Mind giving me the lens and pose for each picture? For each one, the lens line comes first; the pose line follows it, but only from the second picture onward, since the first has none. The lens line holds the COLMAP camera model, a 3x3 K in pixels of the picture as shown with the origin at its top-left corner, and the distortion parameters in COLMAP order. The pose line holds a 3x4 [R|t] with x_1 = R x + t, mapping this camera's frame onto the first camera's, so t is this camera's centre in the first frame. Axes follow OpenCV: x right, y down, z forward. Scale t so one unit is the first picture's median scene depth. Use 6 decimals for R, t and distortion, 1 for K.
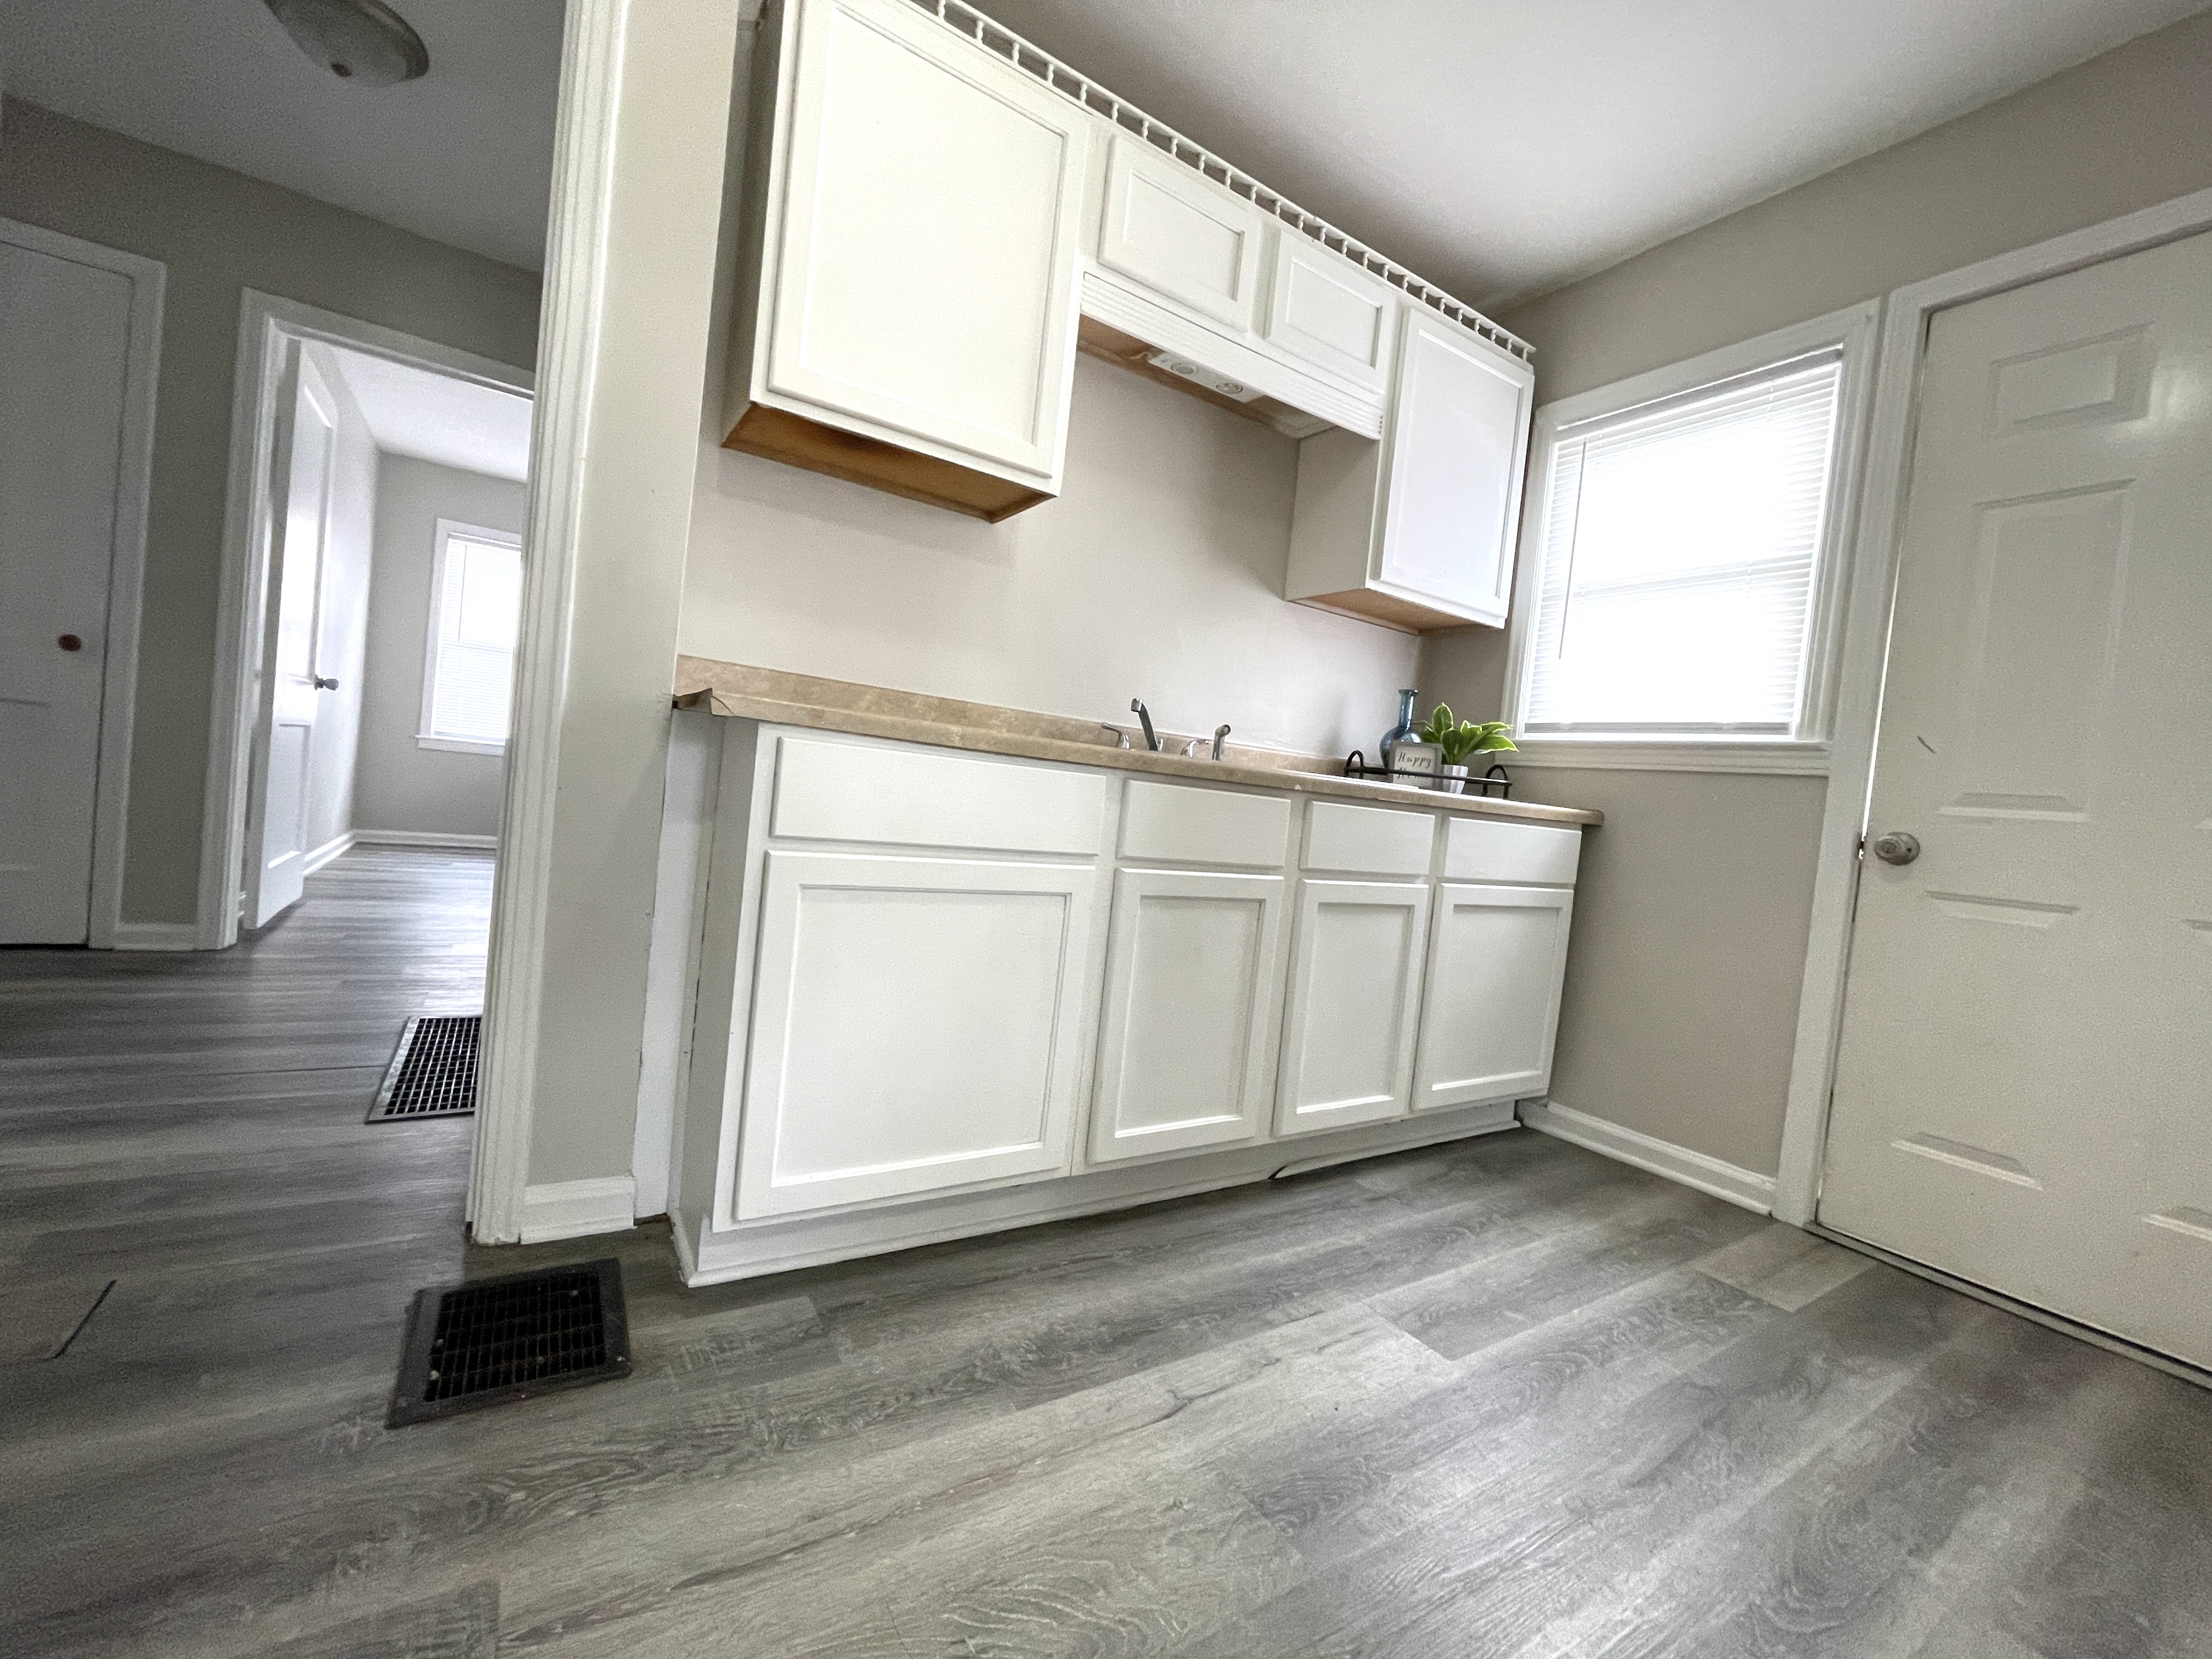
lens RADIAL K [[902.1, 0, 1113.2], [0, 902.1, 826.2], [0, 0, 1]] dist [-0.000198, 0.000271]
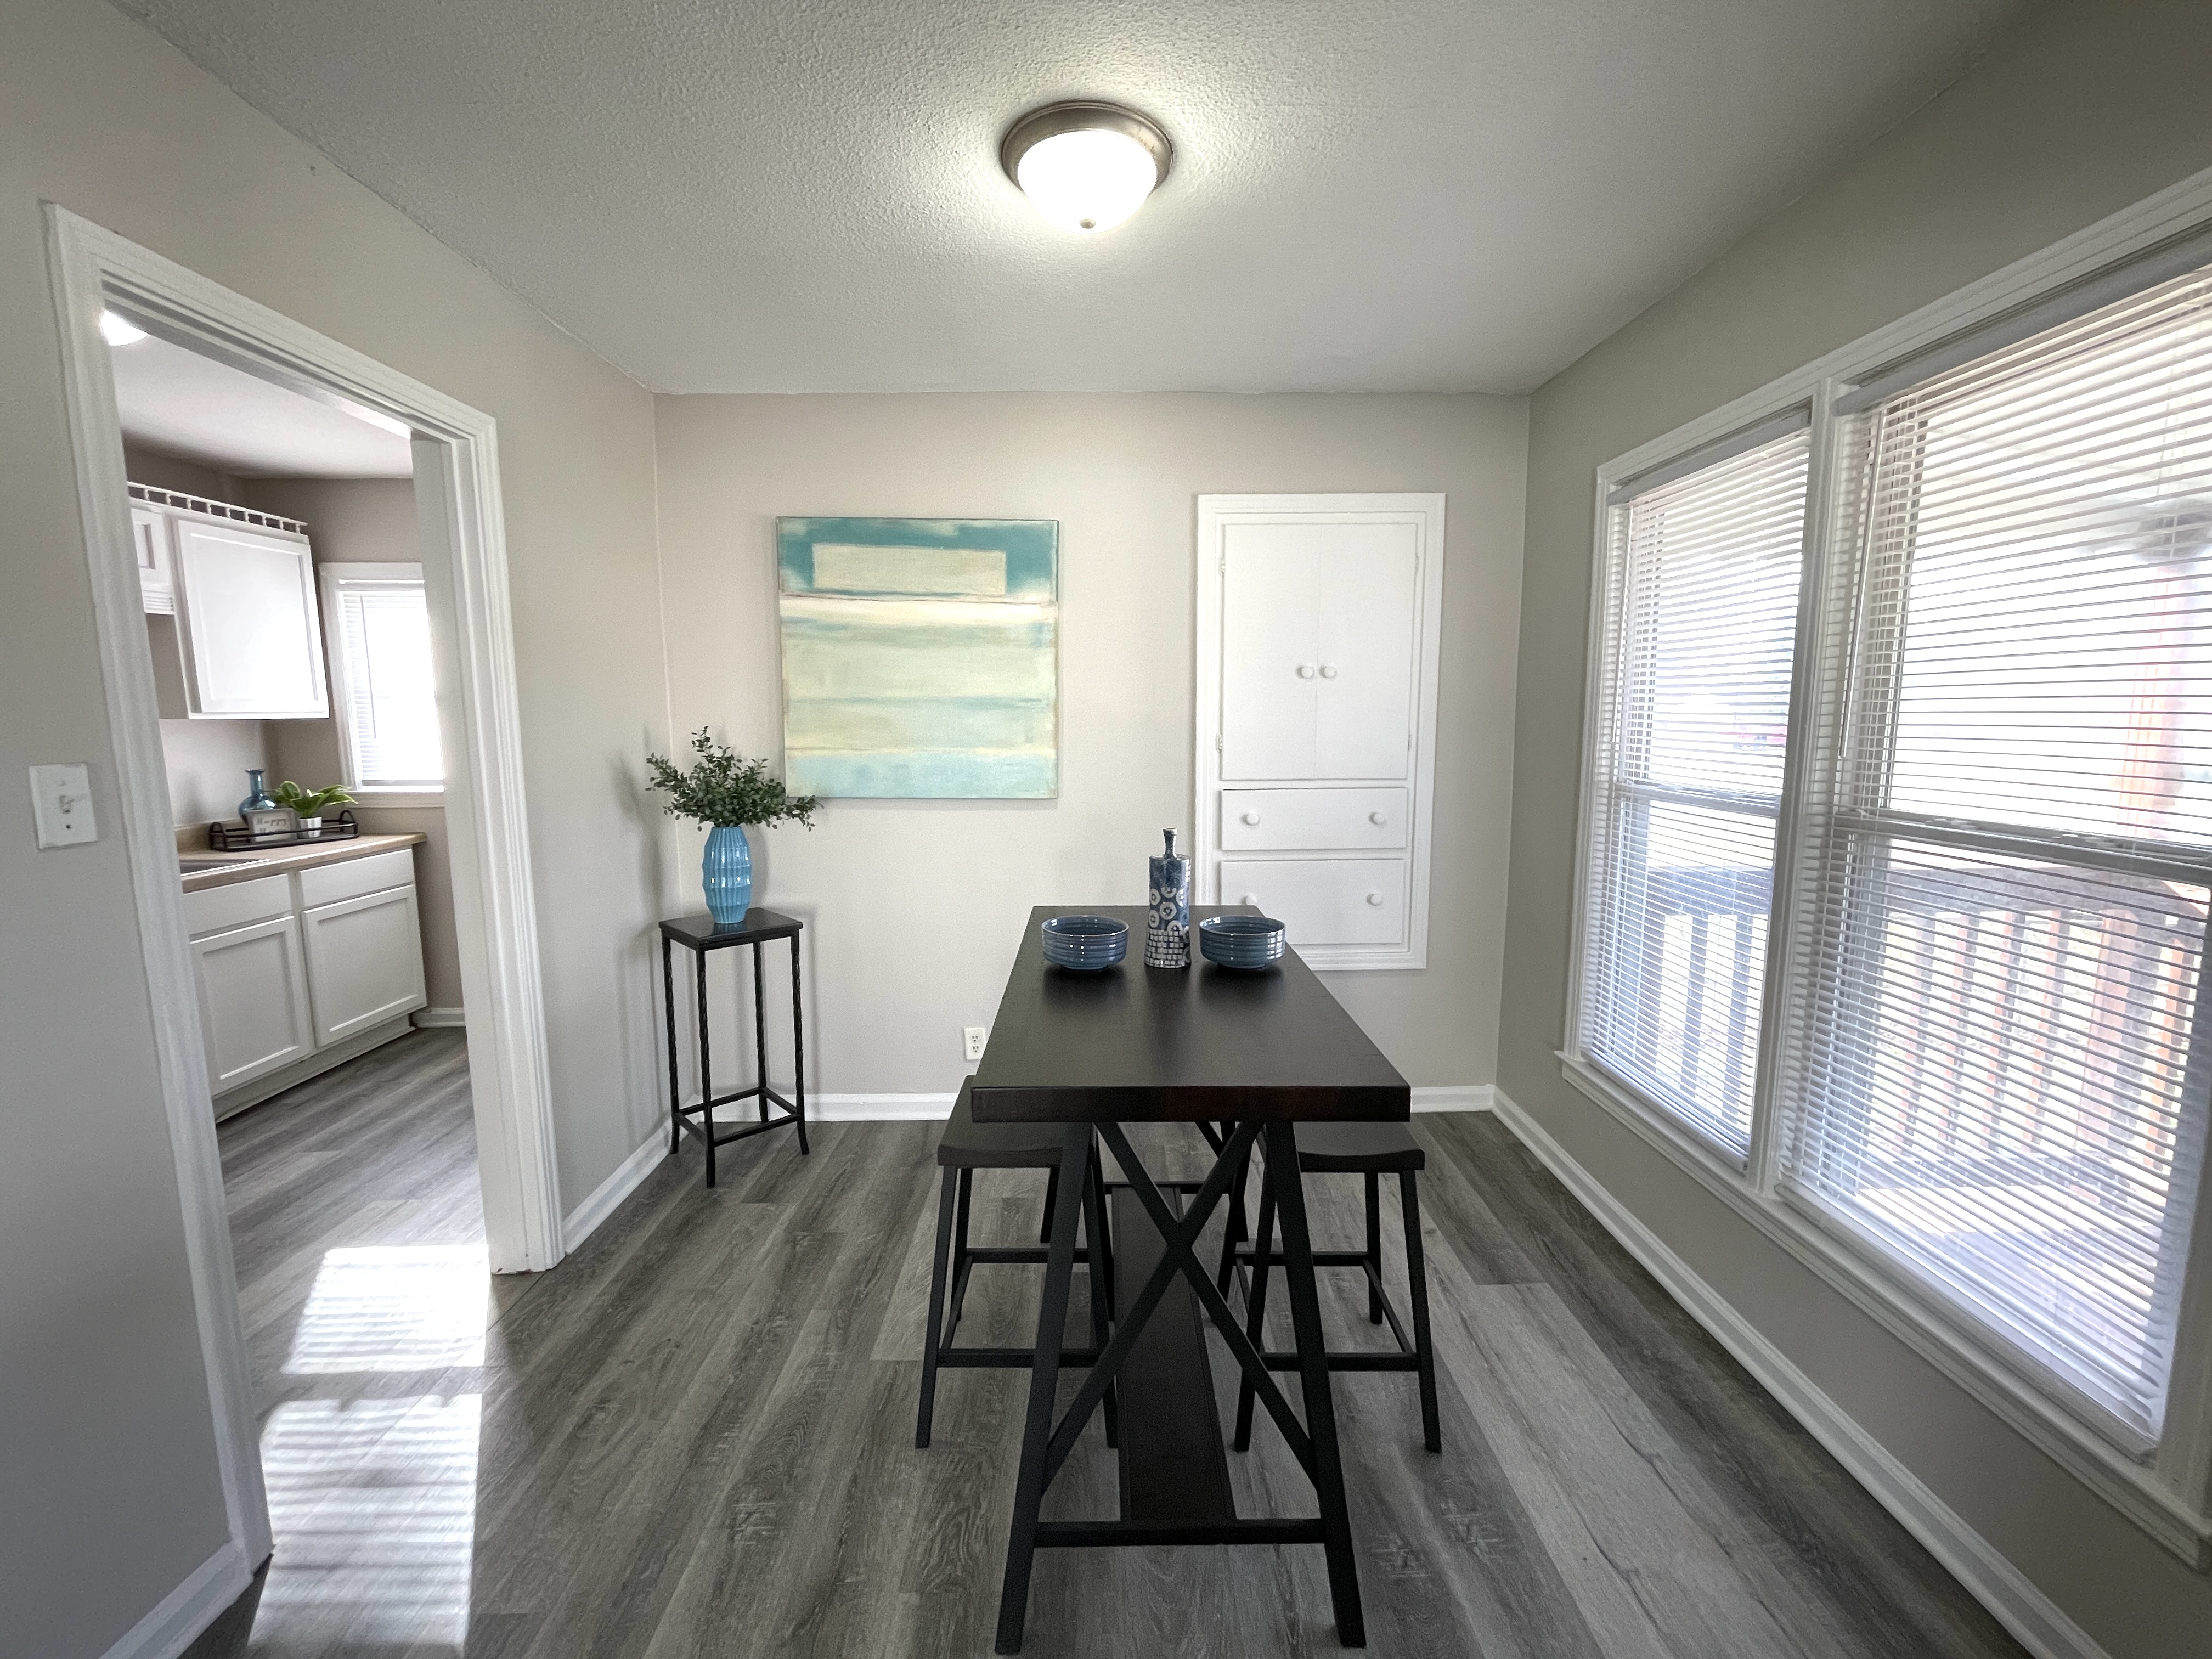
lens RADIAL K [[897.2, 0, 1107.4], [0, 897.2, 819.5], [0, 0, 1]] dist [-0.001975, -0.000162]
pose [[0.537293, -0.209194, 0.817040, -0.146012], [0.093444, 0.977552, 0.188841, -0.269982], [-0.838203, -0.025115, 0.544779, -1.101661]]
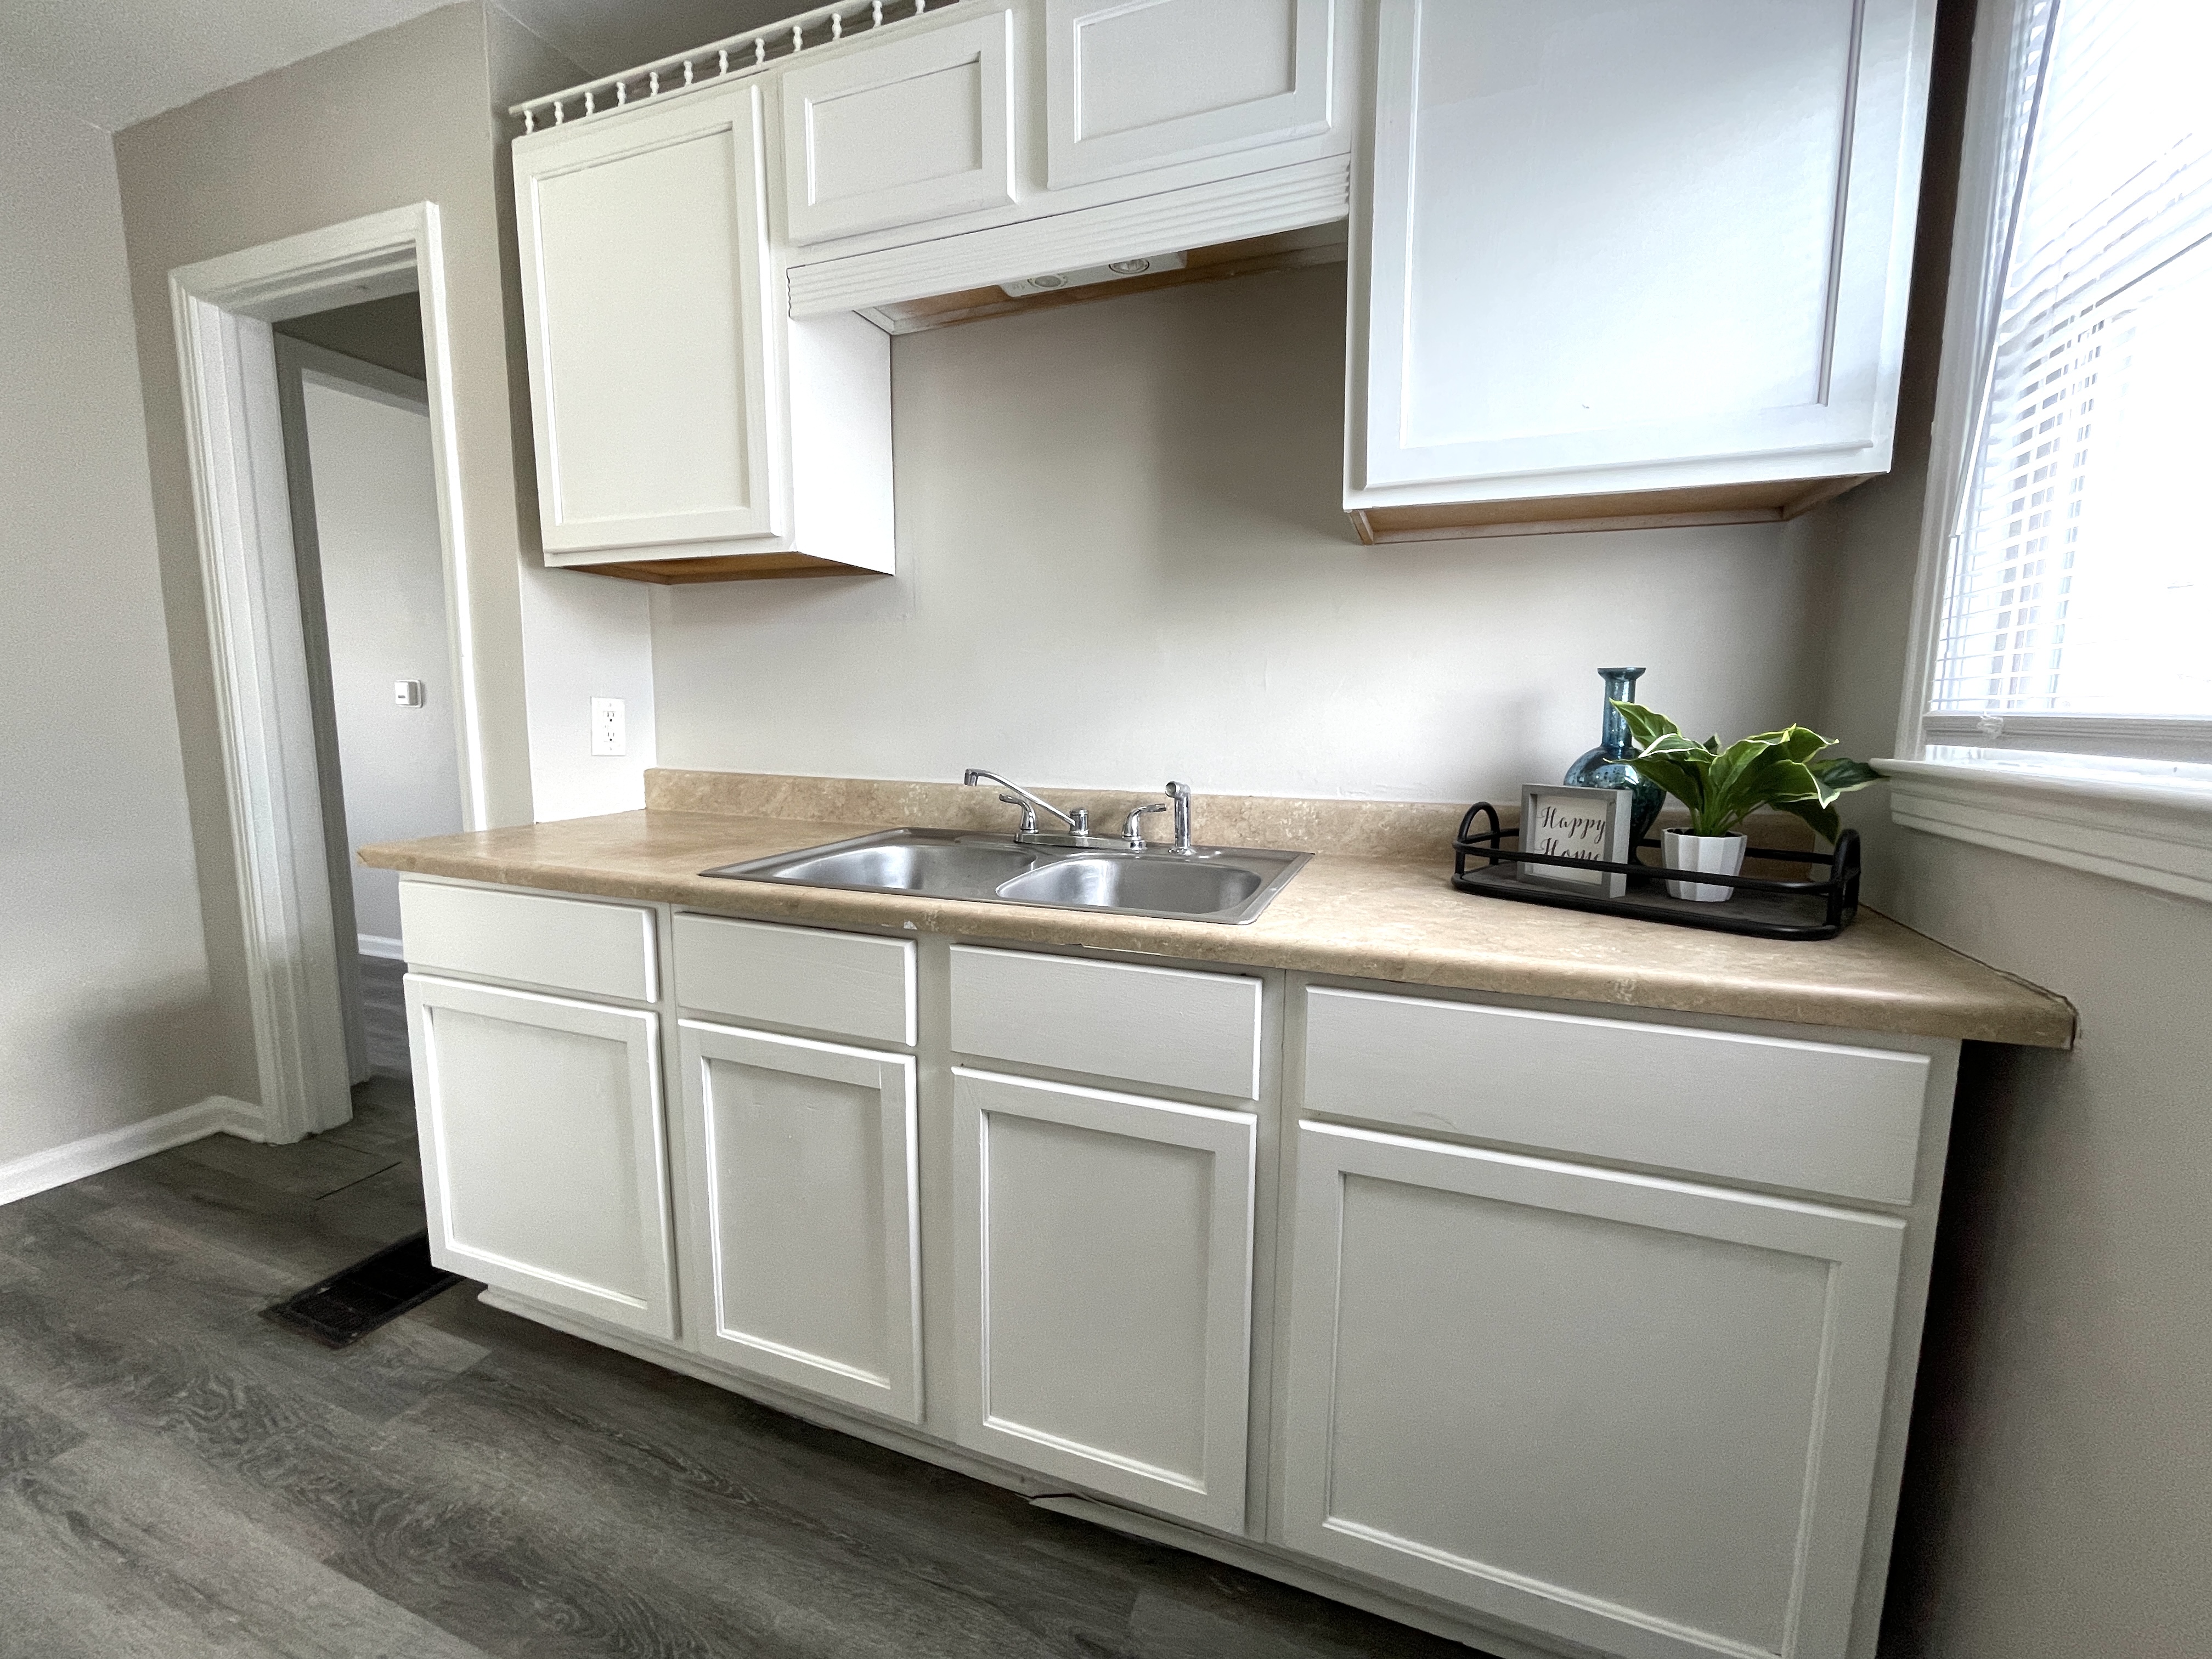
lens RADIAL K [[882.3, 0, 1113.2], [0, 882.3, 840.4], [0, 0, 1]] dist [-0.002053, -0.000567]
pose [[0.592776, 0.012250, -0.805274, 0.683086], [0.022508, 0.999242, 0.031769, -0.103774], [0.805053, -0.036958, 0.592051, 0.647110]]
